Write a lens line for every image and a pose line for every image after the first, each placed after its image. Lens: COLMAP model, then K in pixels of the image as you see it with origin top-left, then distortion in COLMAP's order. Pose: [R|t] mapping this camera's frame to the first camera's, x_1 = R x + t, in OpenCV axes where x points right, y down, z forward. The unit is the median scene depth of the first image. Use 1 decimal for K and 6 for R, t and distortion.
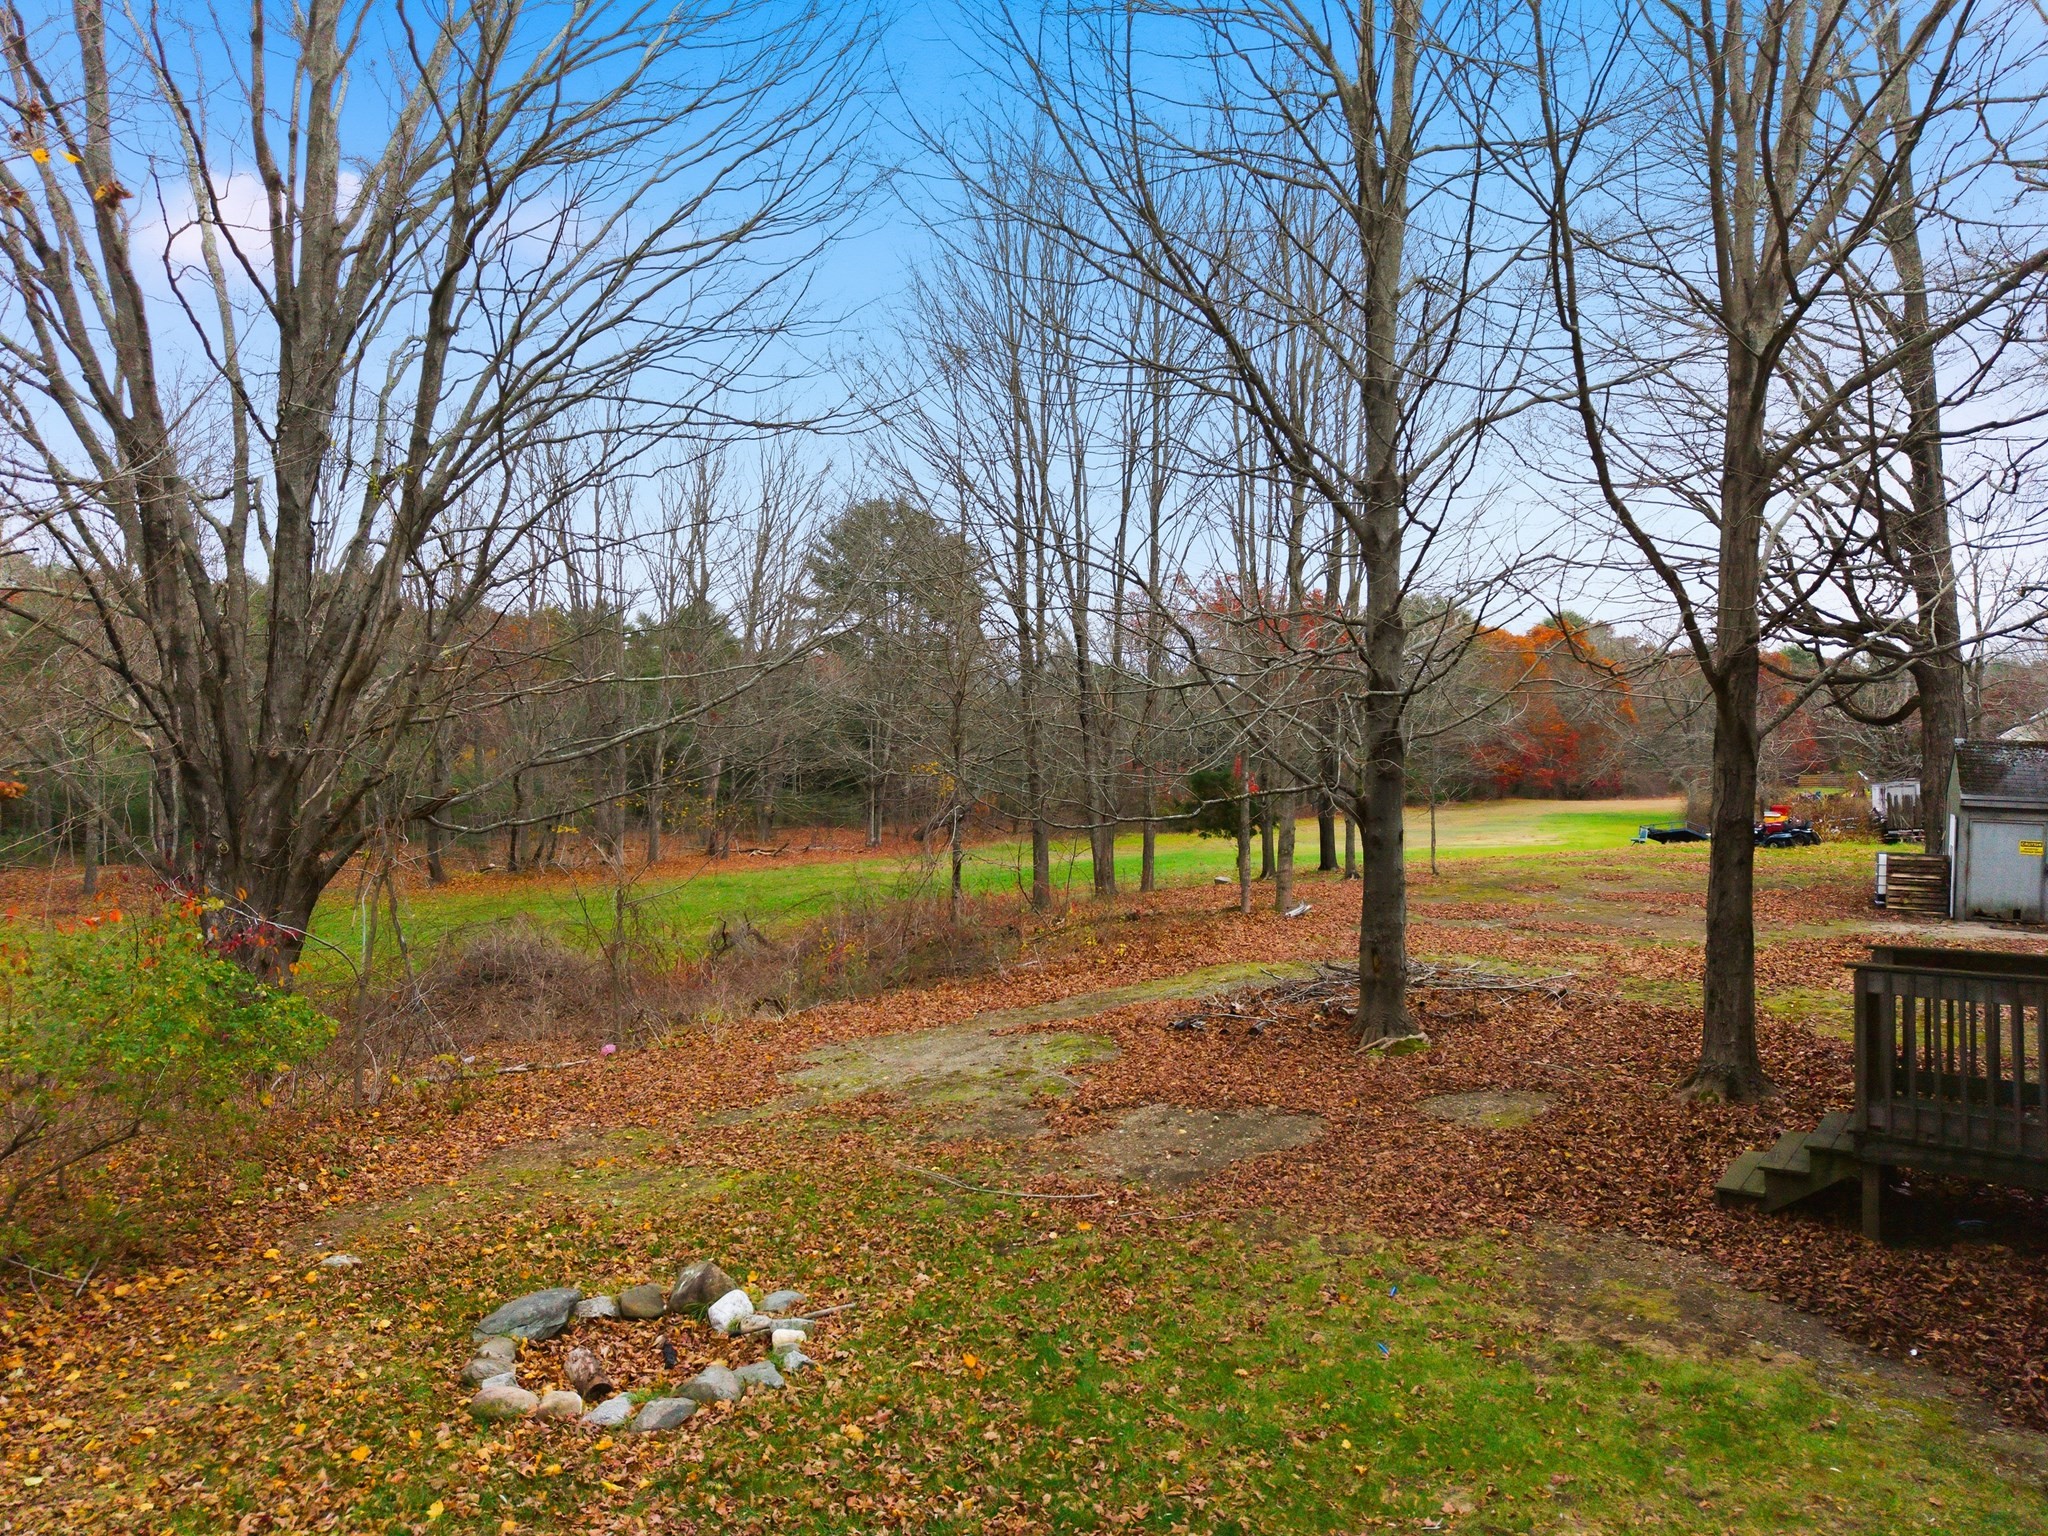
lens RADIAL K [[1383.0, 0, 1026.8], [0, 1383.0, 765.1], [0, 0, 1]] dist [0.008663, -0.003906]
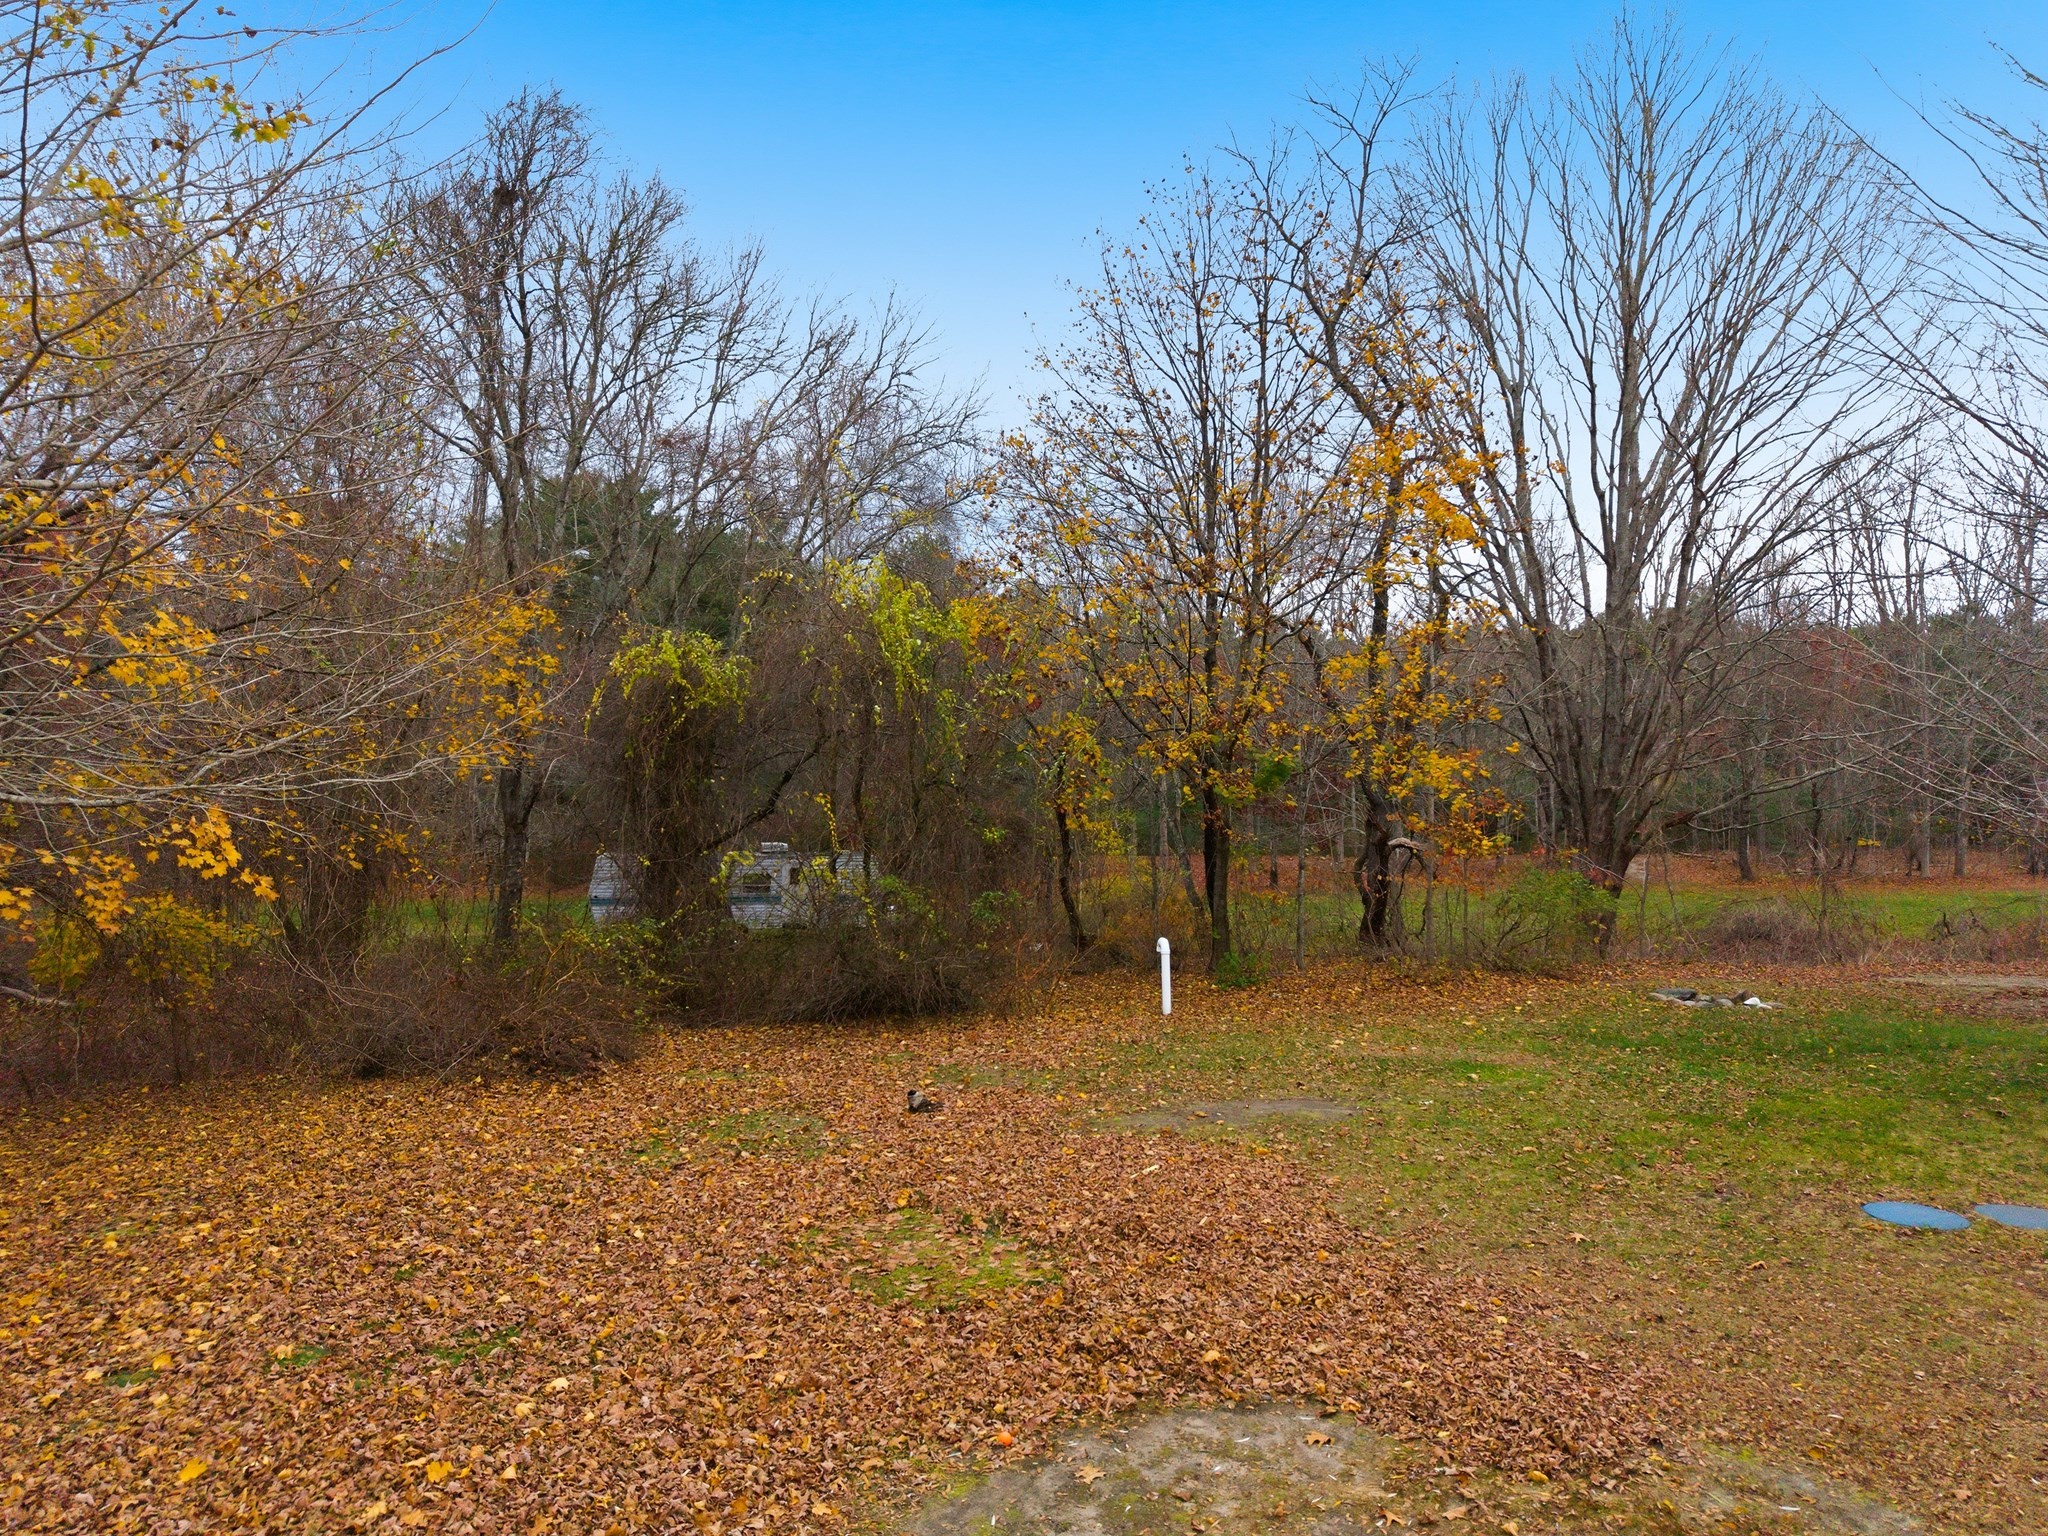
lens RADIAL K [[1383.0, 0, 1019.9], [0, 1383.0, 752.9], [0, 0, 1]] dist [0.008663, -0.003906]
pose [[0.609061, -0.015490, -0.792972, 0.199664], [0.001167, 0.999826, -0.018635, -0.008988], [0.793122, 0.010425, 0.608973, -0.333501]]
